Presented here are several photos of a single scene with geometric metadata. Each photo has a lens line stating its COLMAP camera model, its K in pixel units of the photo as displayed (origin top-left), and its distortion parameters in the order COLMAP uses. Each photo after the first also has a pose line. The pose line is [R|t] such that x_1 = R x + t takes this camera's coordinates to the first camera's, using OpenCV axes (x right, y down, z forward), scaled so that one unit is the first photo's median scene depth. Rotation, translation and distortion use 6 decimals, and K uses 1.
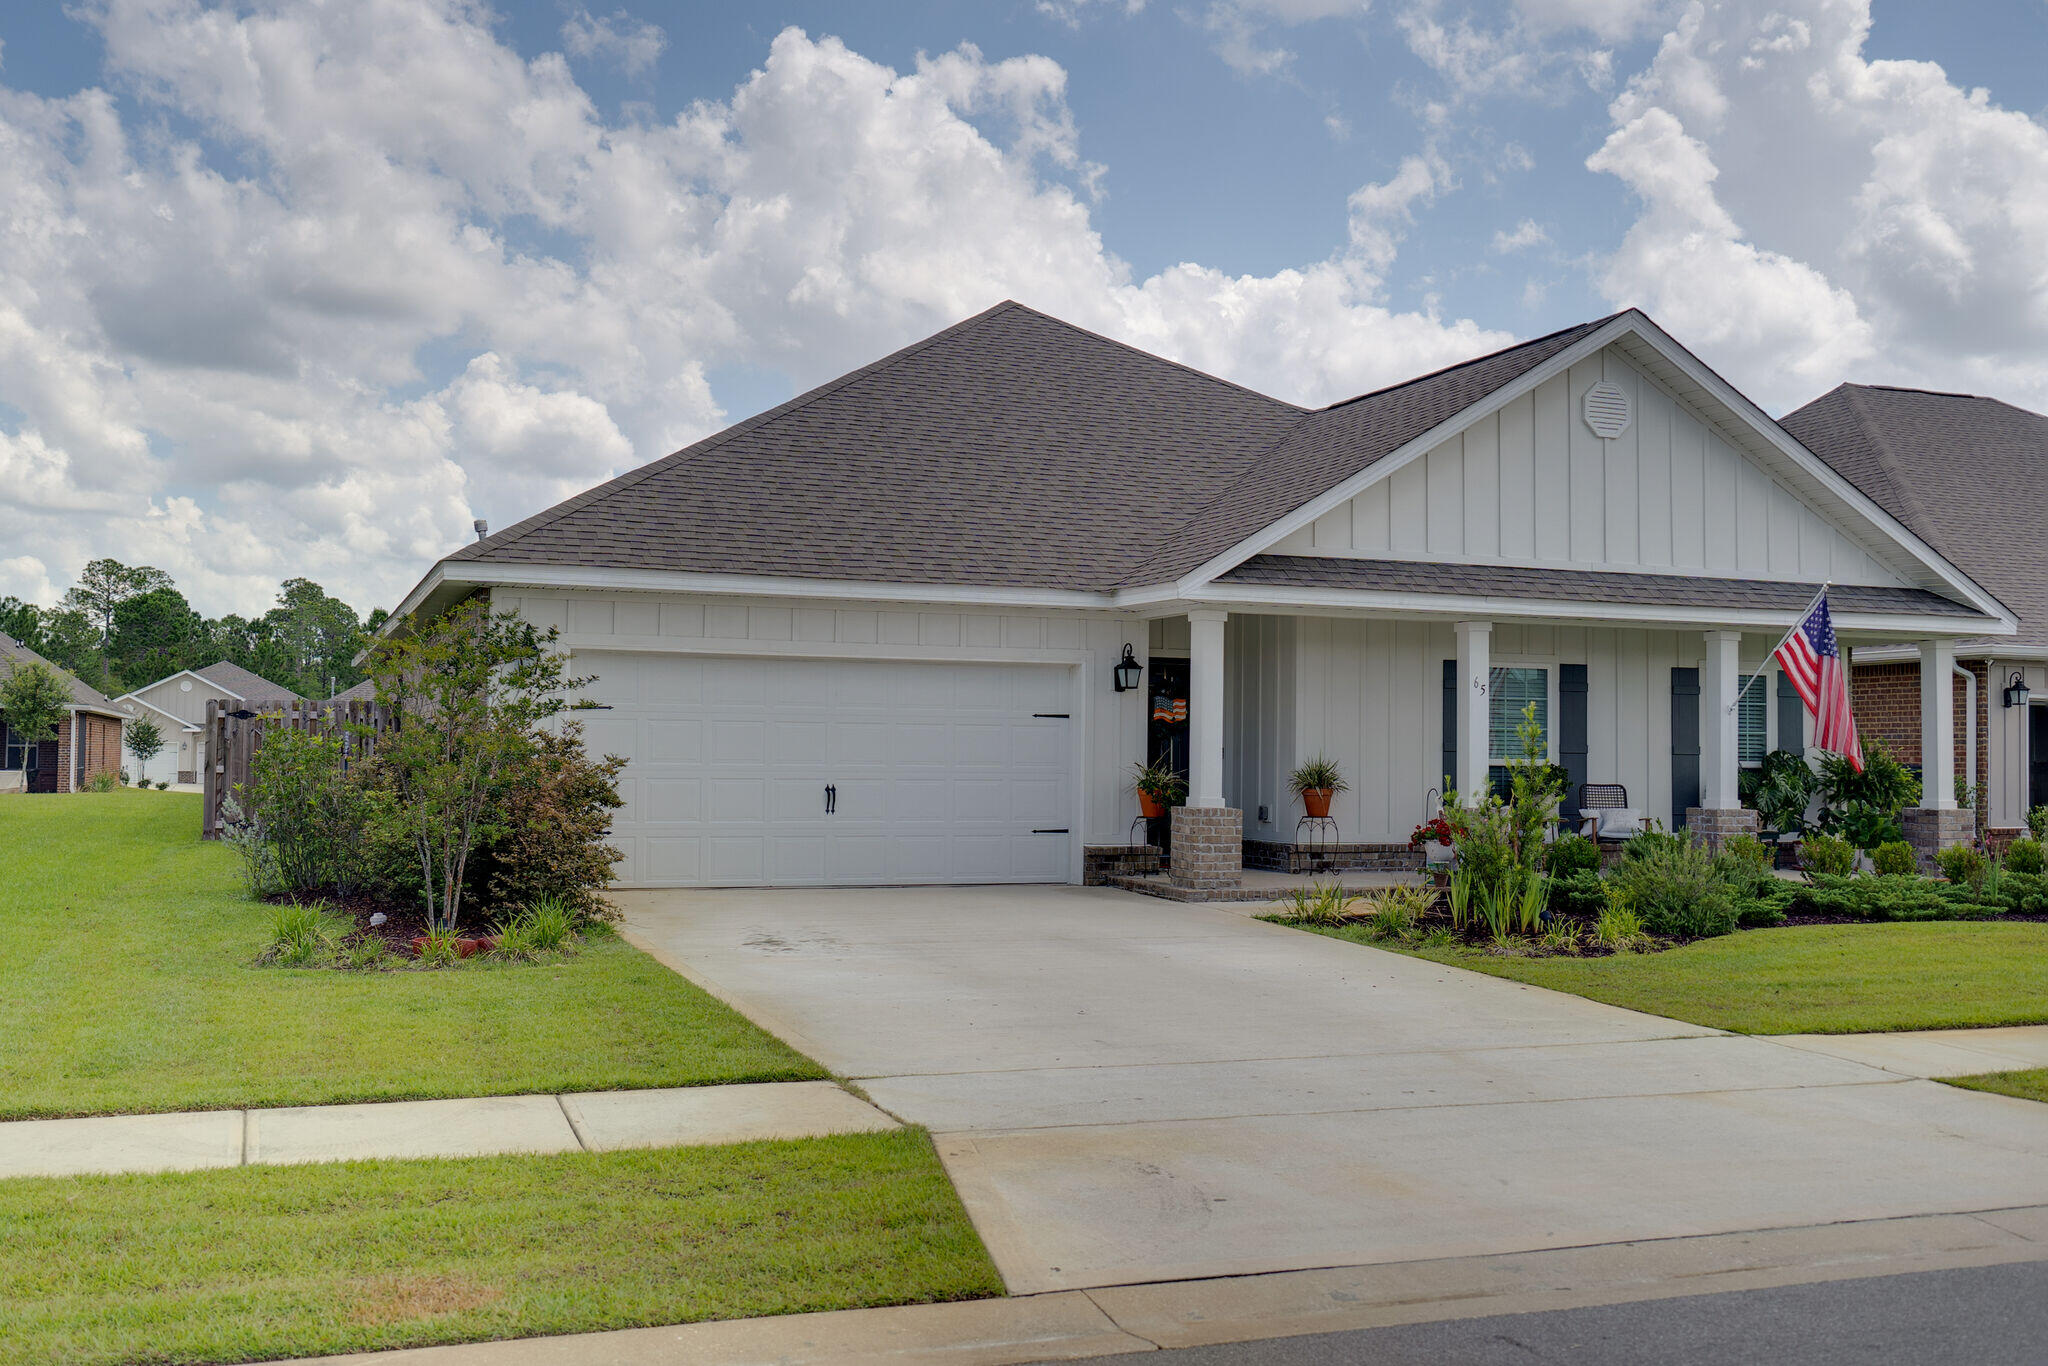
lens RADIAL K [[1988.5, 0, 1038.7], [0, 1988.5, 681.3], [0, 0, 1]] dist [-0.013928, 0.000000]
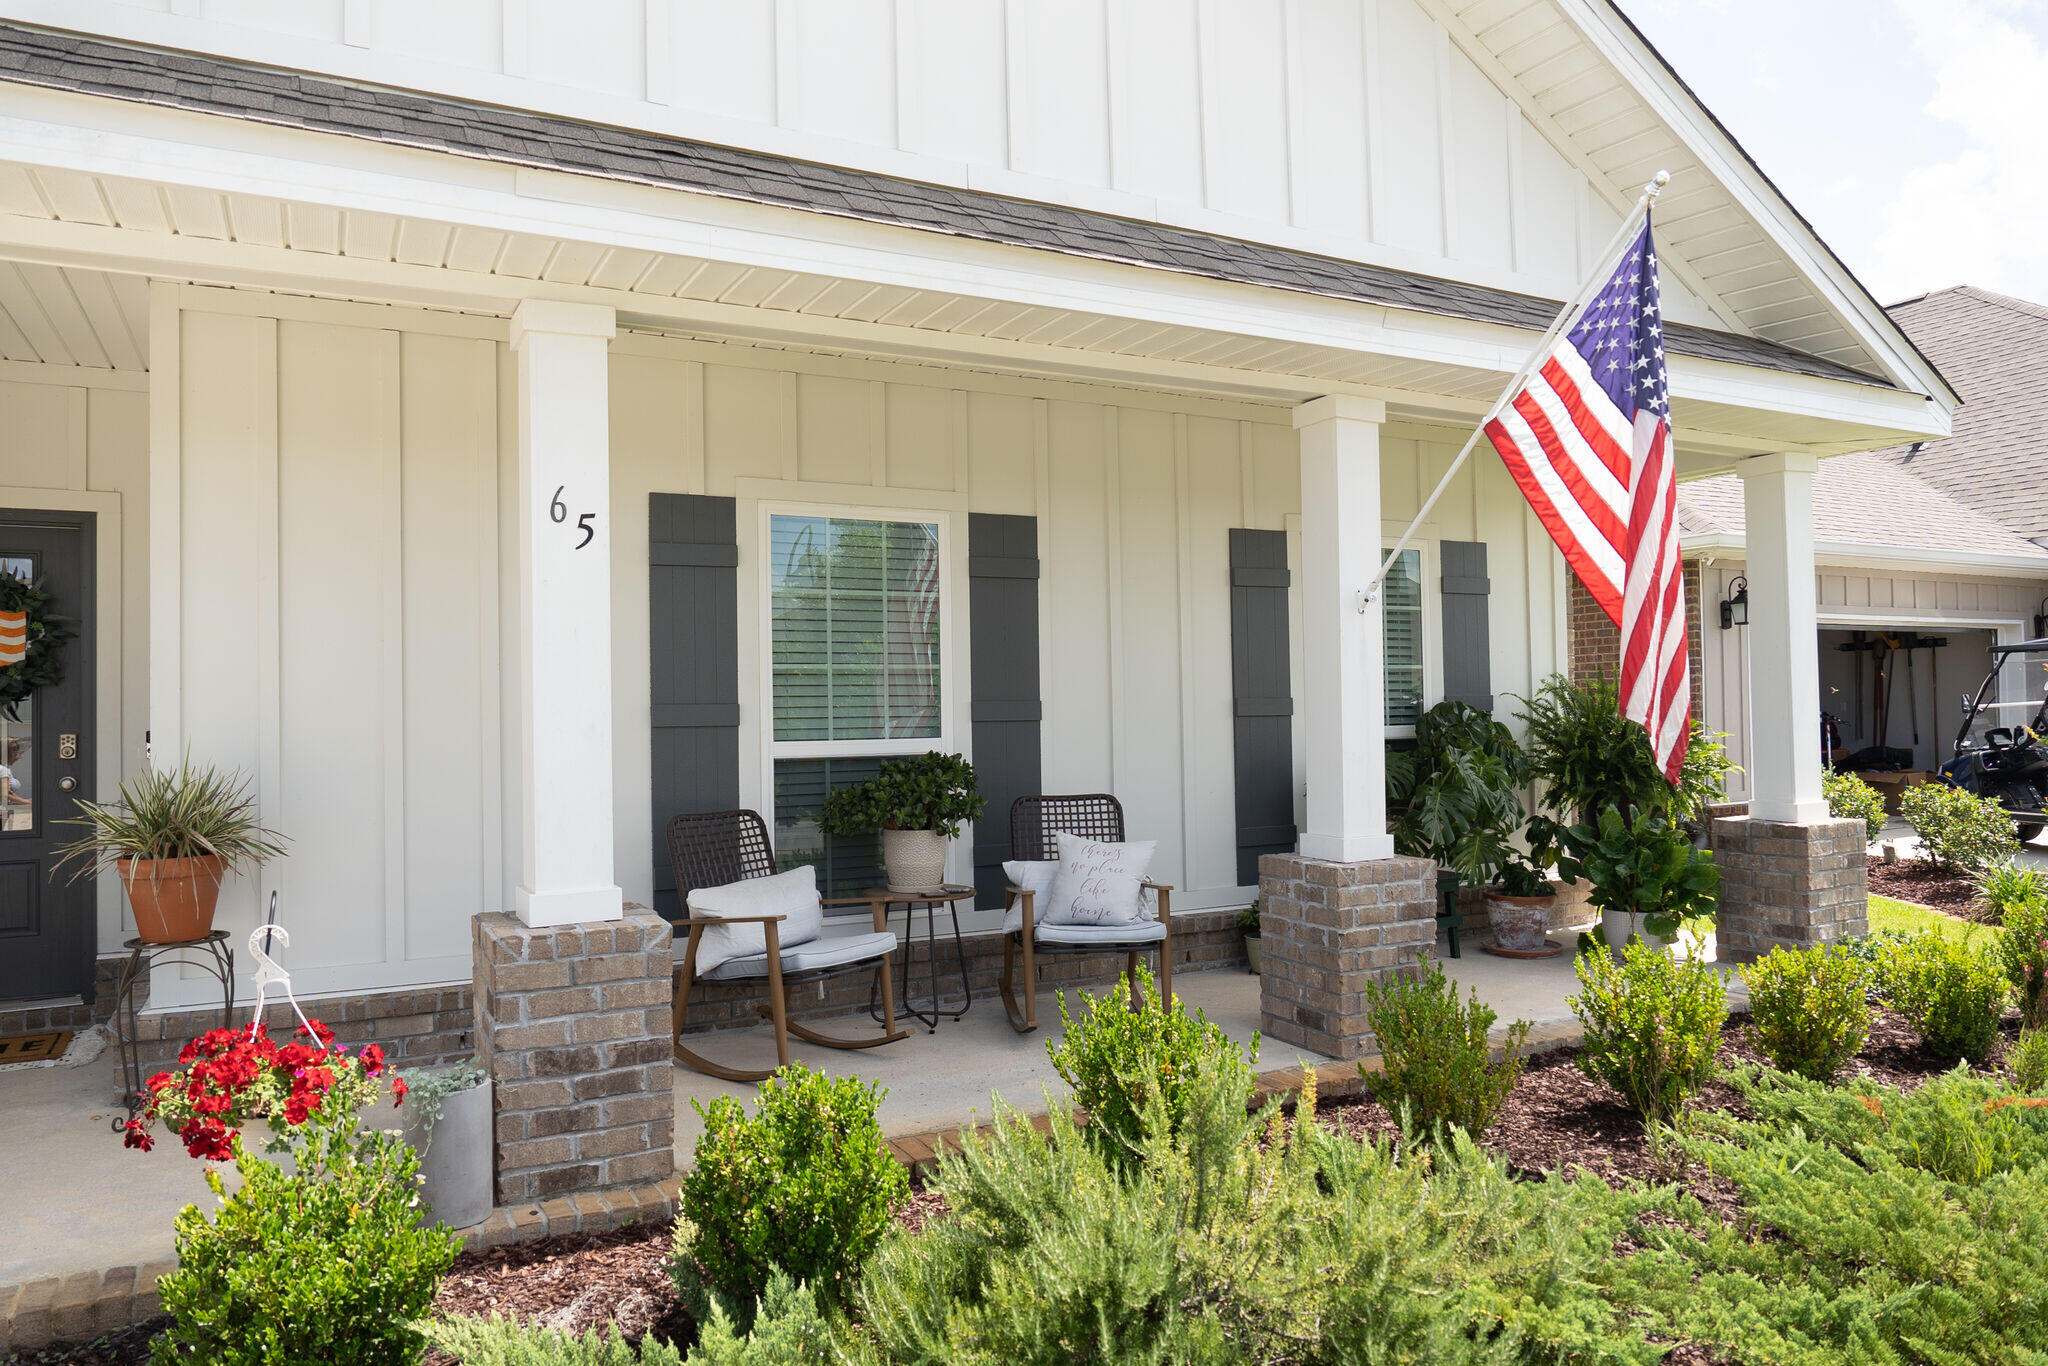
lens RADIAL K [[1376.0, 0, 1021.6], [0, 1376.0, 672.3], [0, 0, 1]] dist [-0.043702, -0.002561]
pose [[0.992065, -0.022522, 0.123694, 0.242502], [0.021520, 0.999724, 0.009430, 0.023612], [-0.123872, -0.006693, 0.992276, 0.723926]]
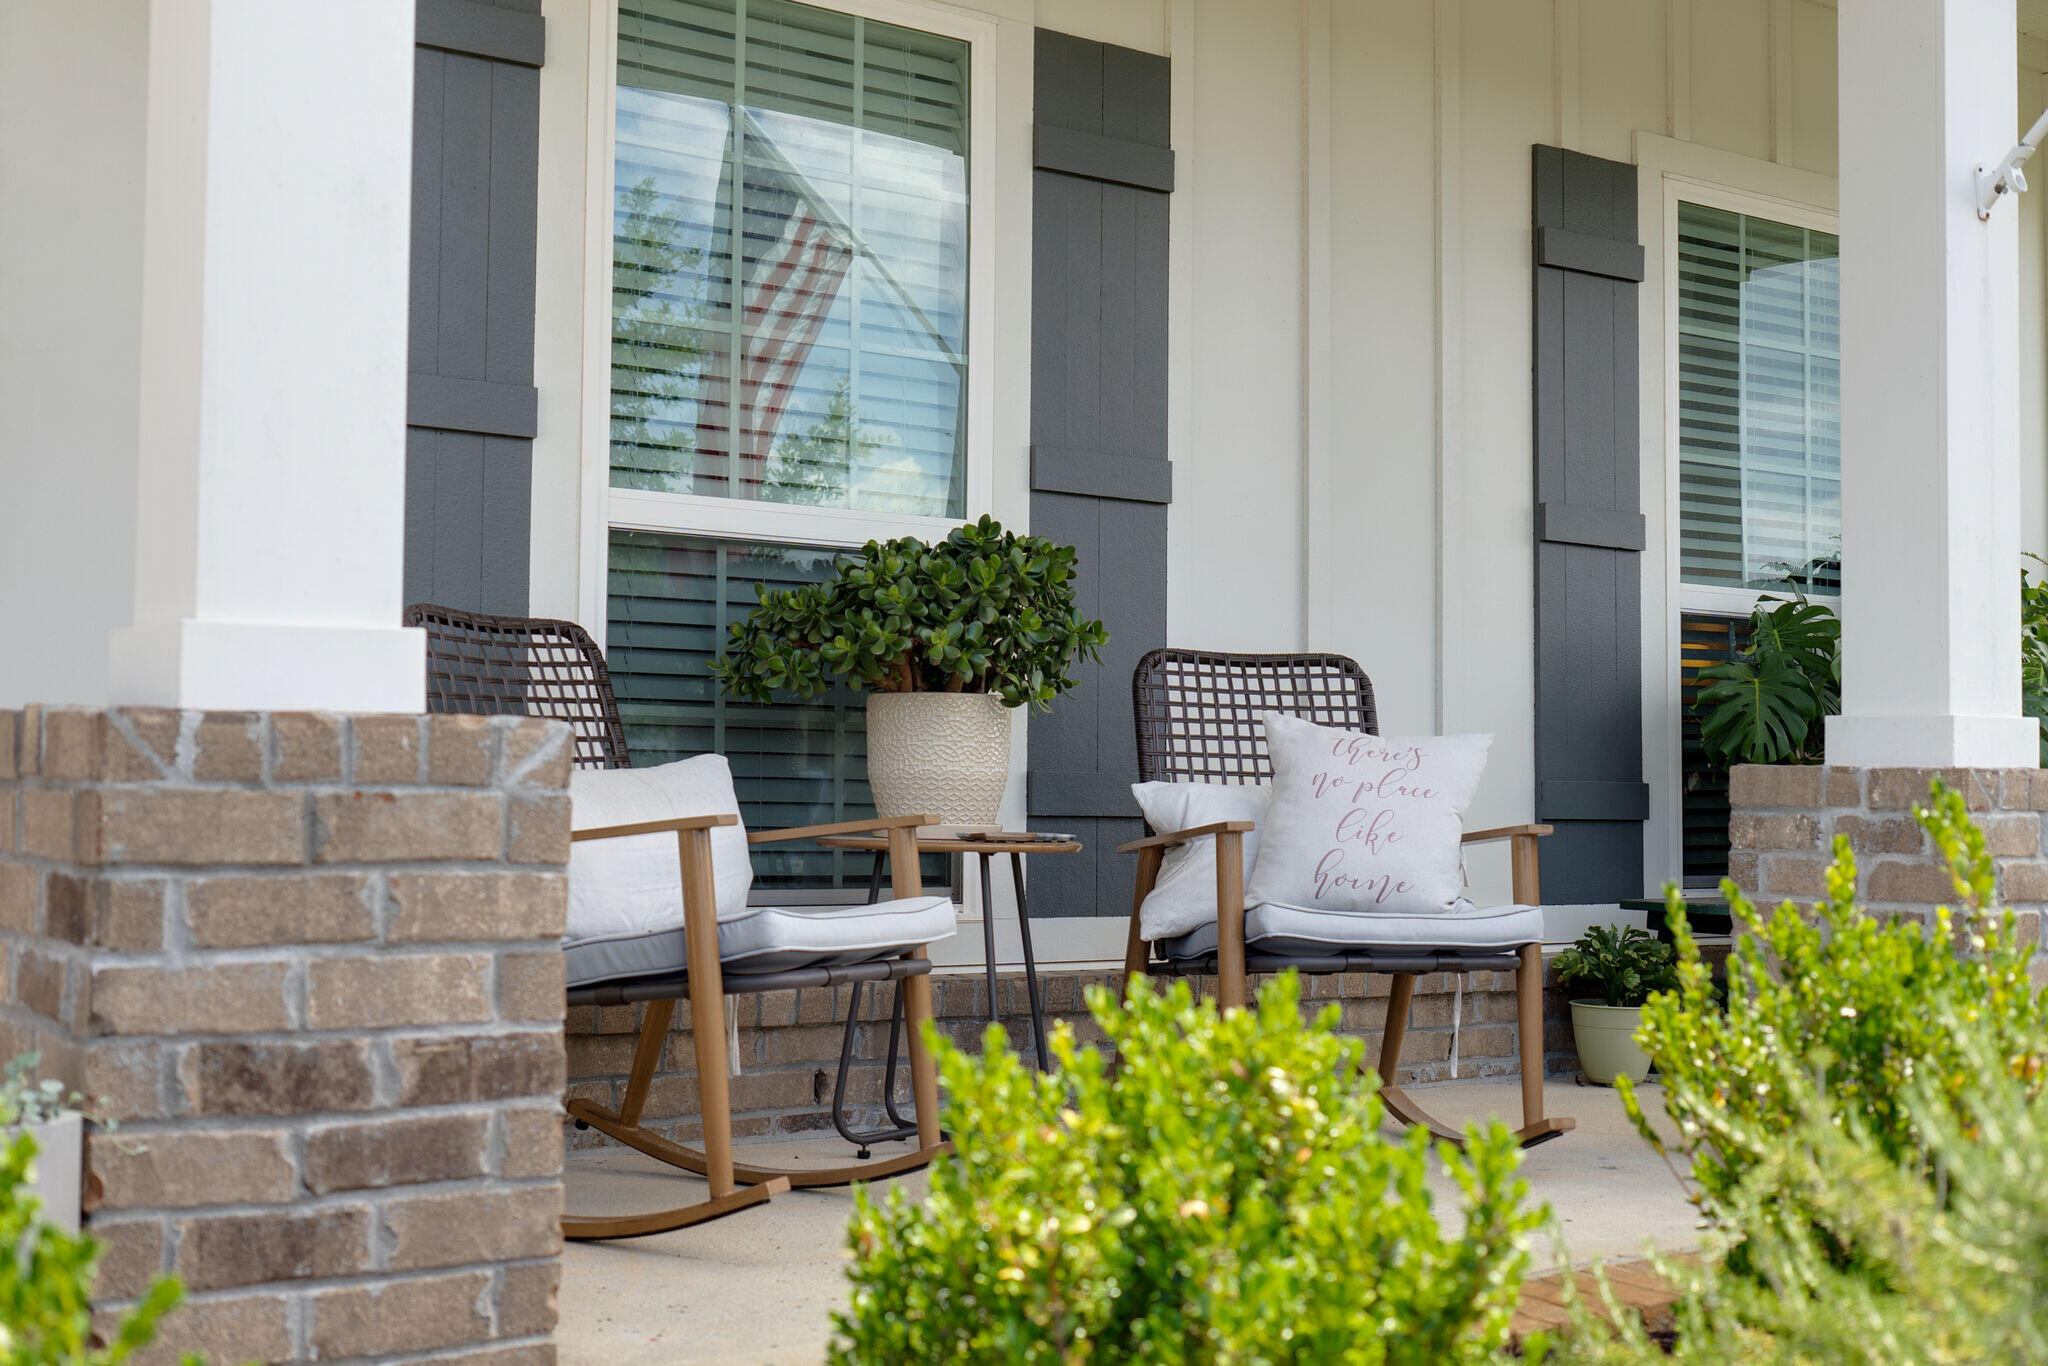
lens RADIAL K [[2486.4, 0, 1022.9], [0, 2486.4, 686.9], [0, 0, 1]] dist [-0.008796, 0.000000]
pose [[0.968784, 0.010213, 0.247694, 0.208226], [-0.008328, 0.999928, -0.008656, 0.058115], [-0.247765, 0.006323, 0.968800, 0.789794]]
